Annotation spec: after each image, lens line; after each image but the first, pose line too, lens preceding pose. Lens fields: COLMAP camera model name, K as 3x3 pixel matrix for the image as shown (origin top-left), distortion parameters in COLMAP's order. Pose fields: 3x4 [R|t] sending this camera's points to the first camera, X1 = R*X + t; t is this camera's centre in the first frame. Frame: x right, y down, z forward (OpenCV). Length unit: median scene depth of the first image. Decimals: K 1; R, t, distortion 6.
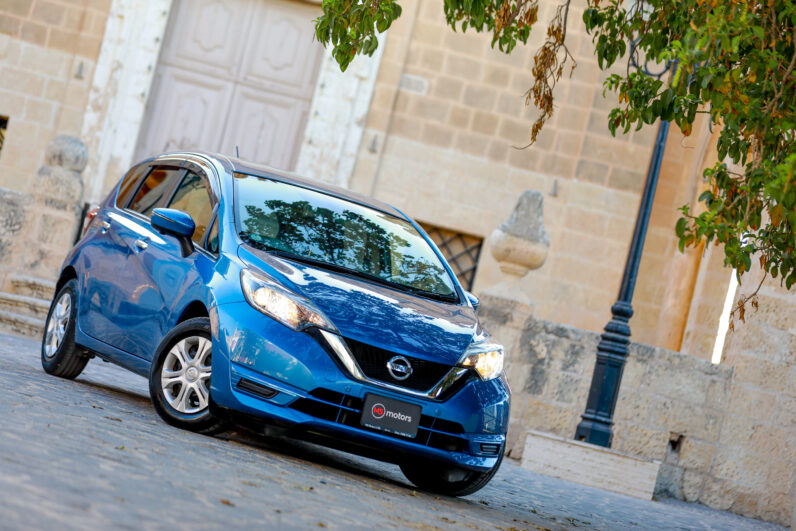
lens RADIAL K [[2893.8, 0, 398.0], [0, 2893.8, 265.5], [0, 0, 1]] dist [0.183997, 1.114503]
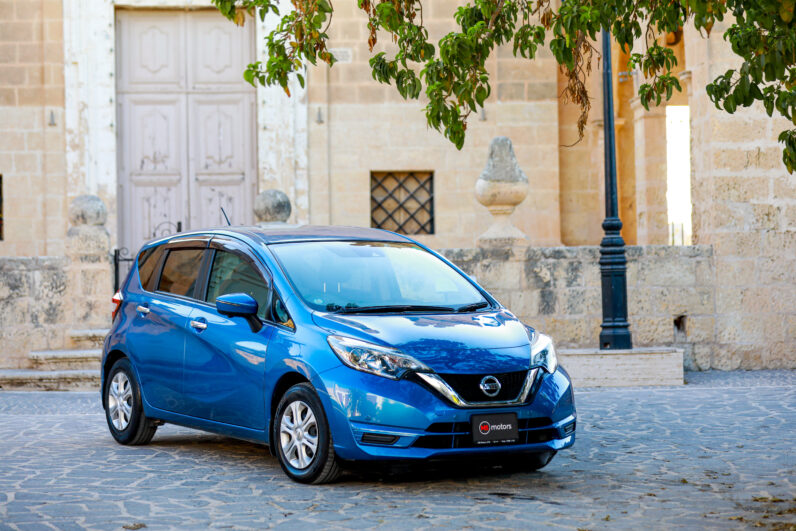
lens RADIAL K [[2331.7, 0, 398.0], [0, 2331.7, 265.5], [0, 0, 1]] dist [-0.123340, 1.548741]
pose [[0.965649, -0.254382, 0.053035, -0.052141], [0.250609, 0.965648, 0.068695, -0.050038], [-0.068687, -0.053044, 0.996227, 0.106620]]
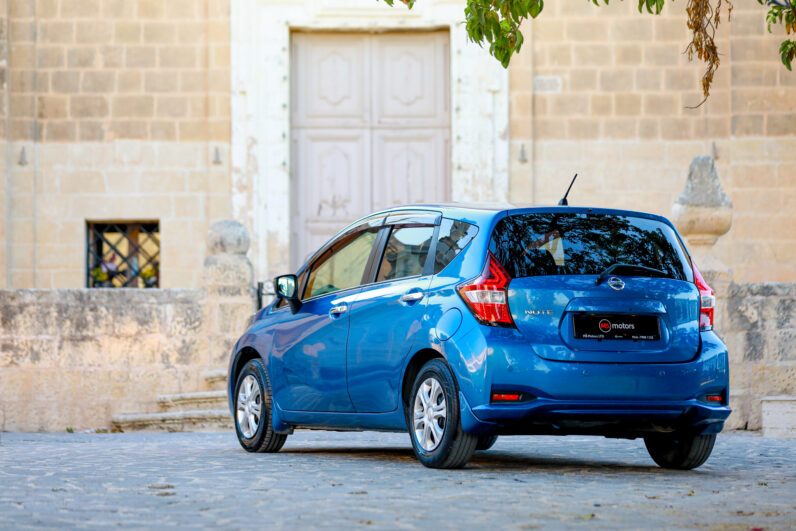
lens RADIAL K [[2811.1, 0, 398.0], [0, 2811.1, 265.5], [0, 0, 1]] dist [0.235039, -0.382086]
pose [[0.967640, -0.247086, -0.051201, -0.012255], [0.246551, 0.968987, -0.016619, 0.000253], [0.053719, 0.003457, 0.998550, 0.056583]]
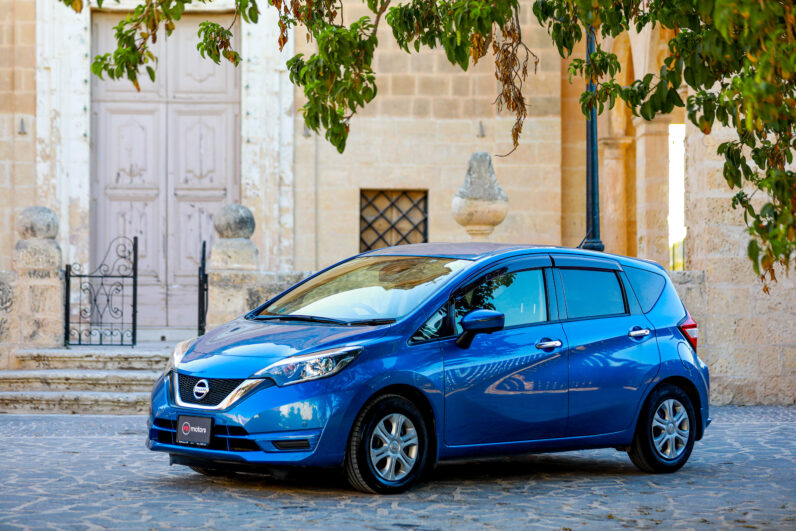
lens RADIAL K [[2475.7, 0, 402.3], [0, 2475.7, 264.4], [0, 0, 1]] dist [0.064782, -0.816442]
pose [[0.971002, -0.236894, 0.032181, -0.019117], [0.235186, 0.970699, 0.049300, -0.037487], [-0.042917, -0.040302, 0.998265, 0.106382]]
